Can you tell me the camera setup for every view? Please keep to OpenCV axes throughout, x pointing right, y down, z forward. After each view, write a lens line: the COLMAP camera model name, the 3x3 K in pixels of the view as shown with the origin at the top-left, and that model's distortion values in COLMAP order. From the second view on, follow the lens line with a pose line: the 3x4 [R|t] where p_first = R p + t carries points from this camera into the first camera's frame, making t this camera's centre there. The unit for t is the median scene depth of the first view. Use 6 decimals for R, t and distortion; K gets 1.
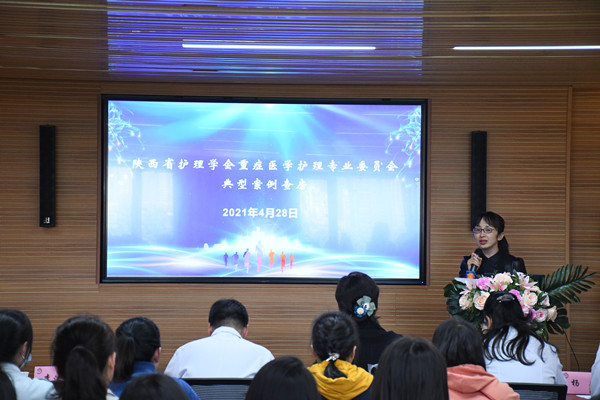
lens RADIAL K [[1536.4, 0, 300.0], [0, 1536.4, 200.0], [0, 0, 1]] dist [0.786717, -0.735865]
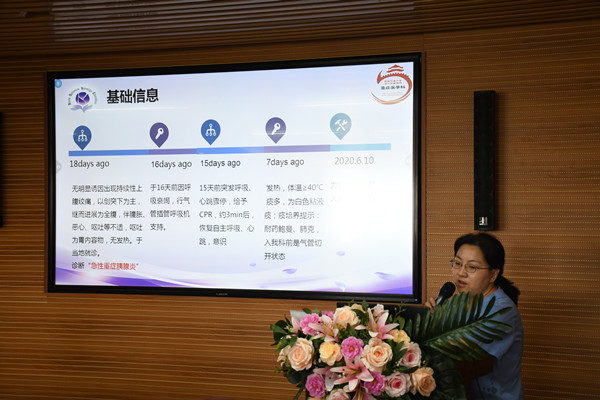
lens RADIAL K [[975.1, 0, 300.0], [0, 975.1, 200.0], [0, 0, 1]] dist [0.271337, 0.256017]
pose [[0.918626, -0.014380, -0.394867, 0.216660], [0.012595, 0.999895, -0.007111, 0.008148], [0.394928, 0.001559, 0.918711, 0.550450]]
